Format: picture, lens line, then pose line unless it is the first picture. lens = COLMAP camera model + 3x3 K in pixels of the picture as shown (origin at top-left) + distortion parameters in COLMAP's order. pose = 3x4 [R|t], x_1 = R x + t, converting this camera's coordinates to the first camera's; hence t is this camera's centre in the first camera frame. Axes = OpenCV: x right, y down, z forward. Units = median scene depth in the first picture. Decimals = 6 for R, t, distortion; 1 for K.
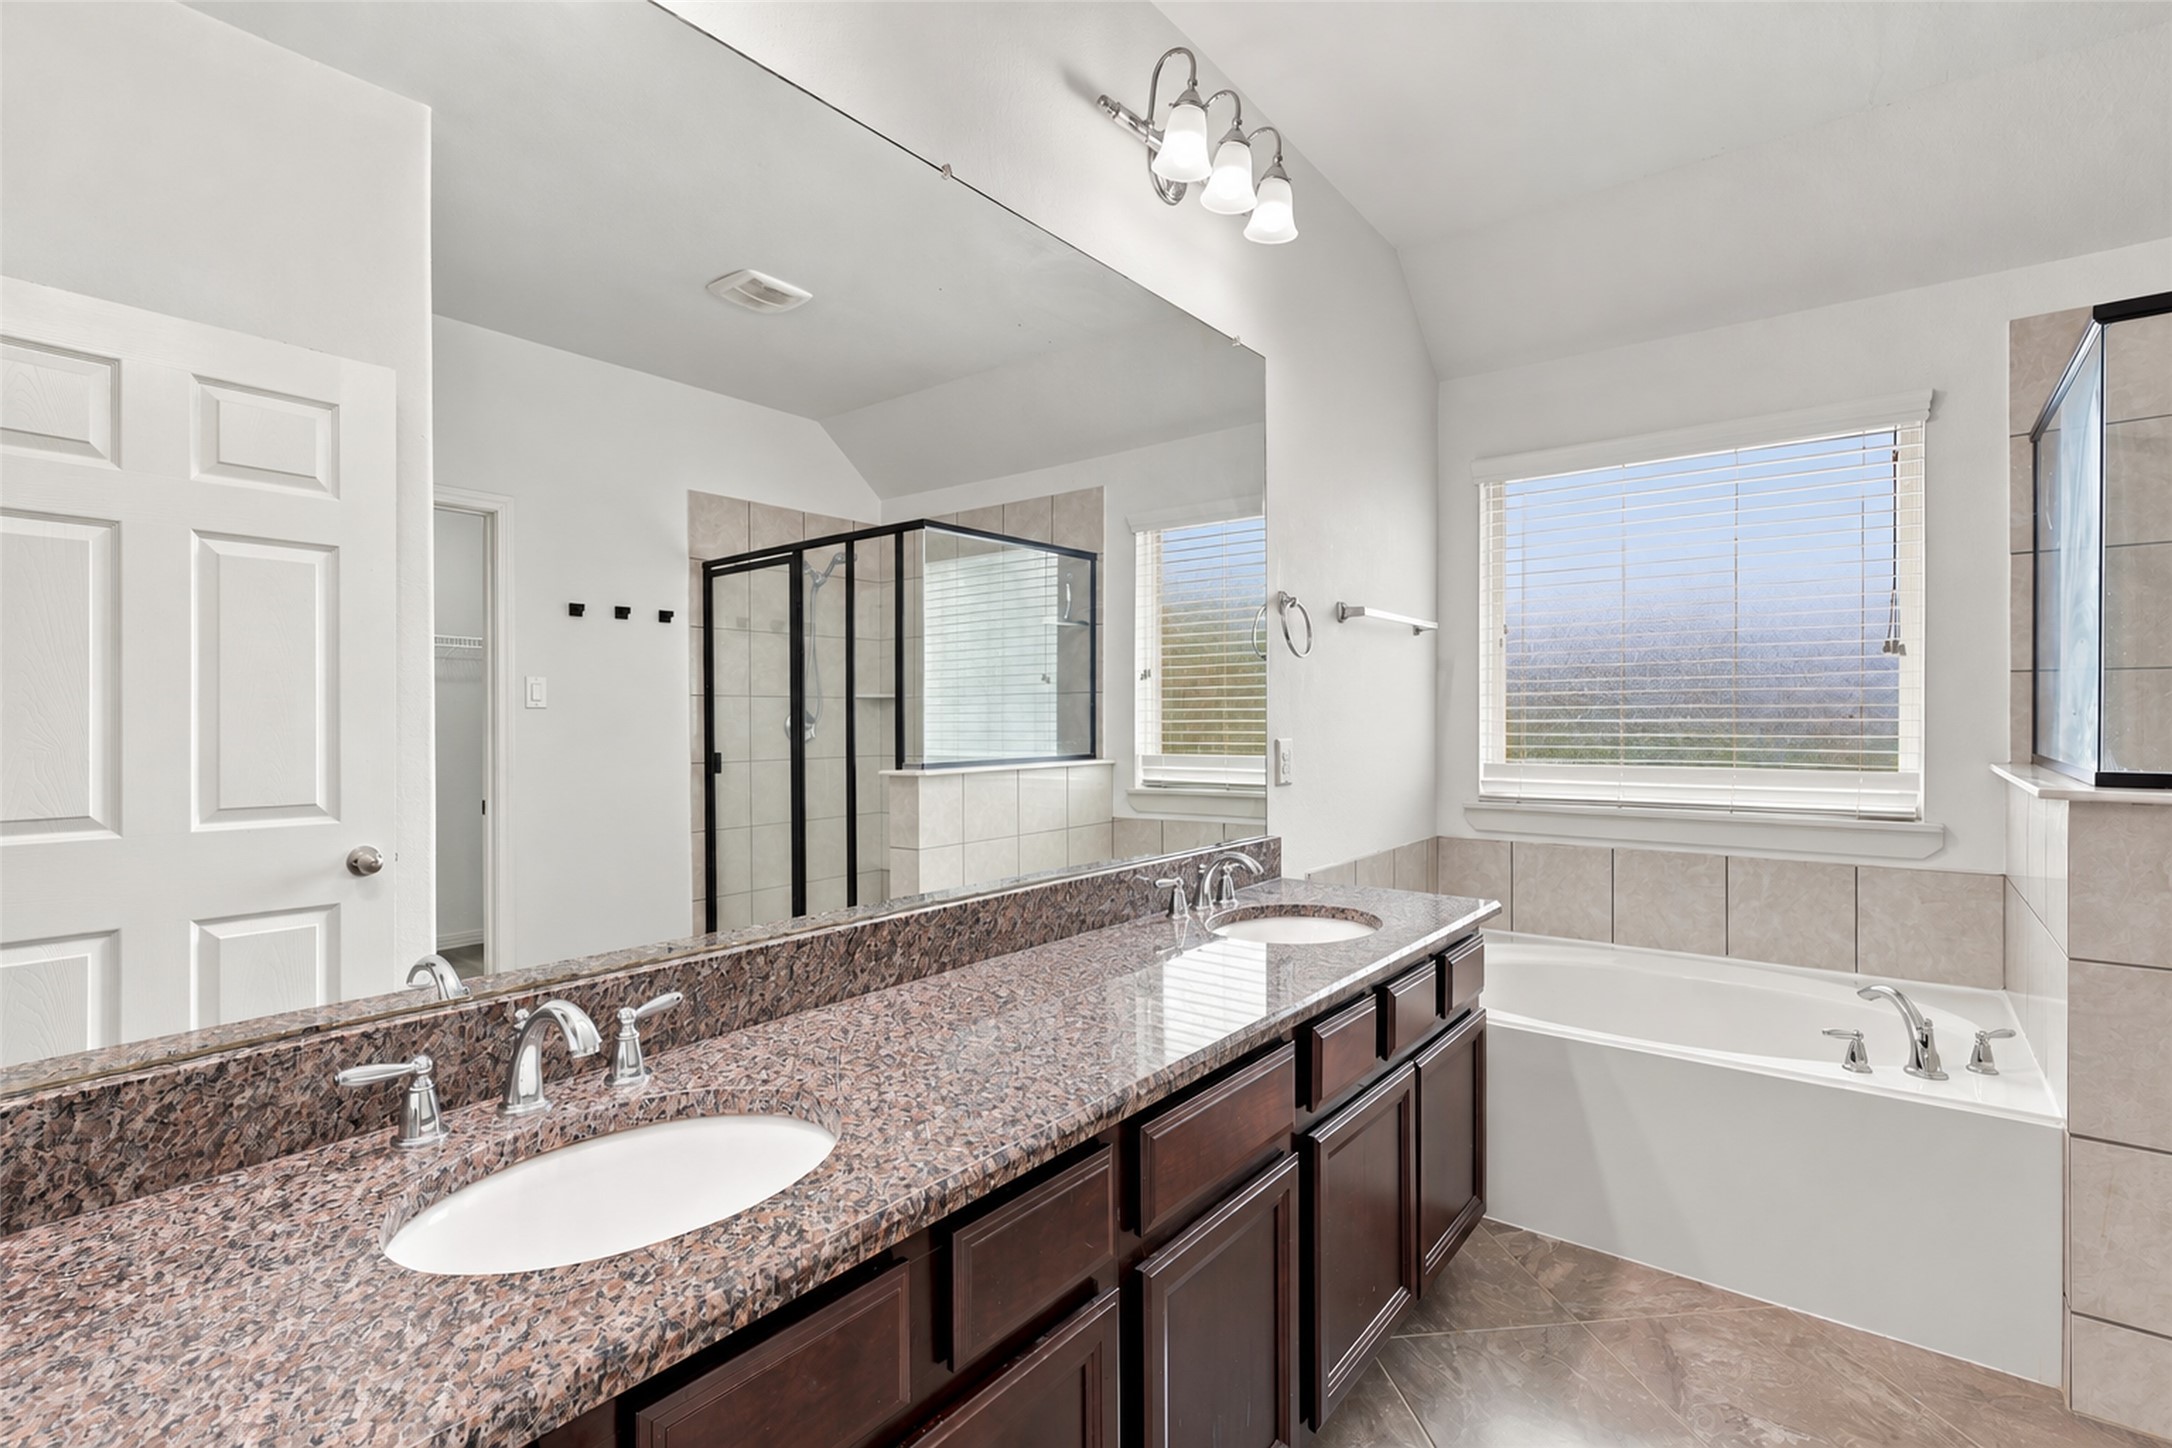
lens RADIAL K [[1004.6, 0, 1085.7], [0, 1004.6, 715.7], [0, 0, 1]] dist [-0.003033, 0.000168]
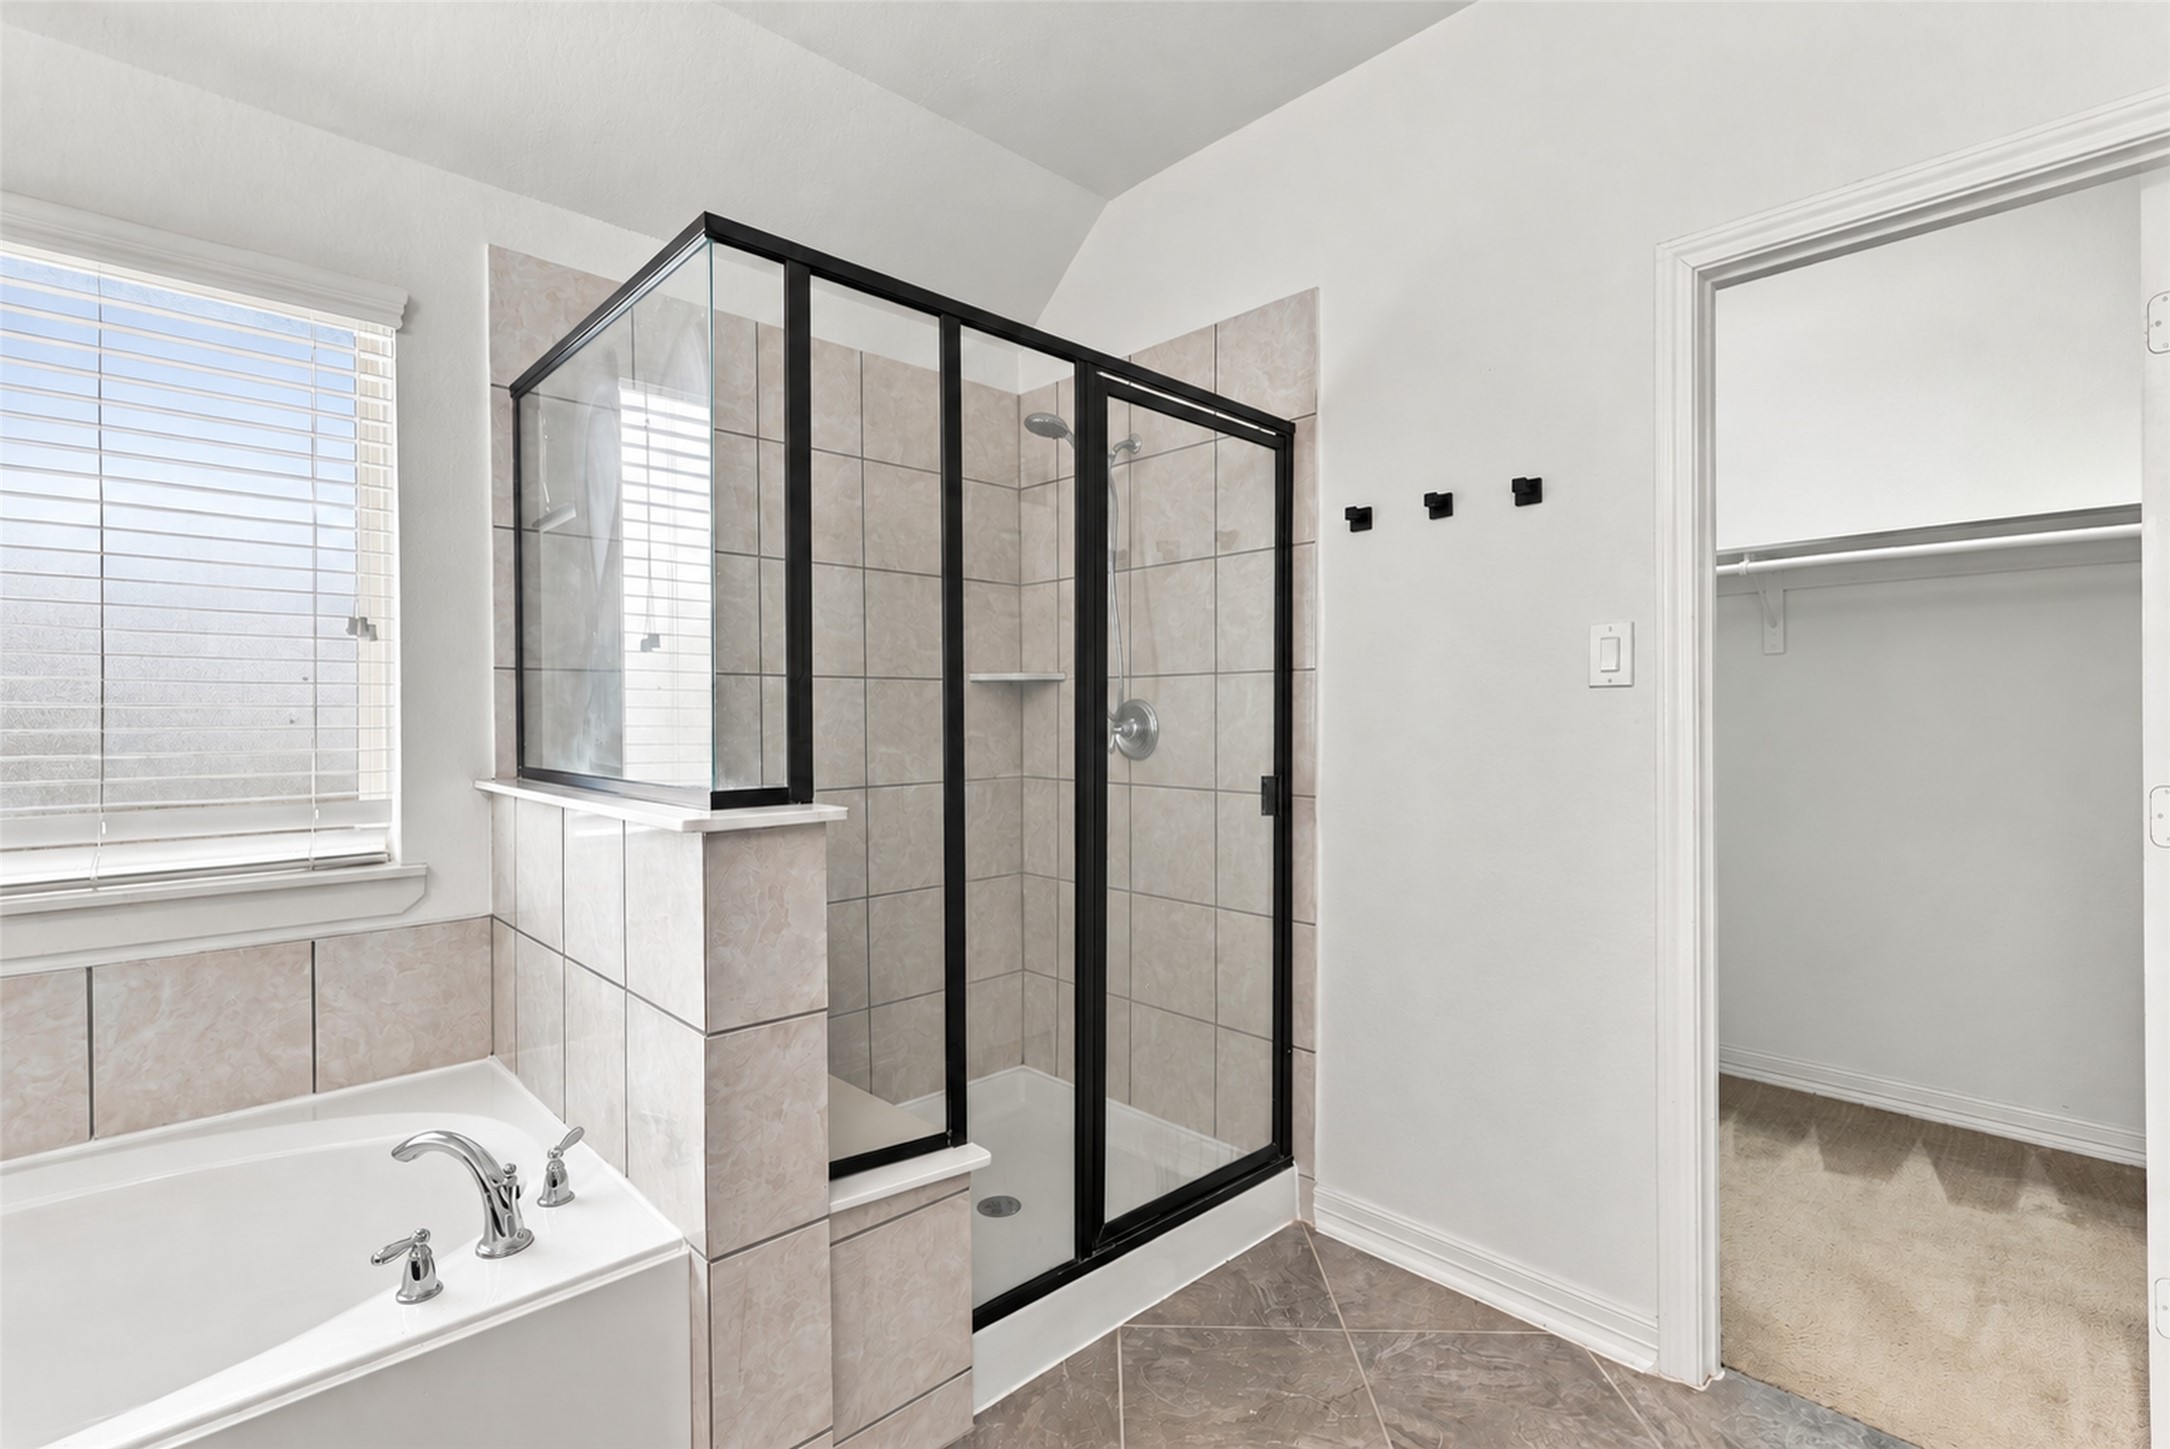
lens RADIAL K [[1003.7, 0, 1084.3], [0, 1003.7, 713.1], [0, 0, 1]] dist [-0.003033, 0.000168]
pose [[0.140395, -0.001649, 0.990094, 0.172102], [0.004751, 0.999988, 0.000992, -0.004666], [-0.990084, 0.004565, 0.140401, 0.407324]]
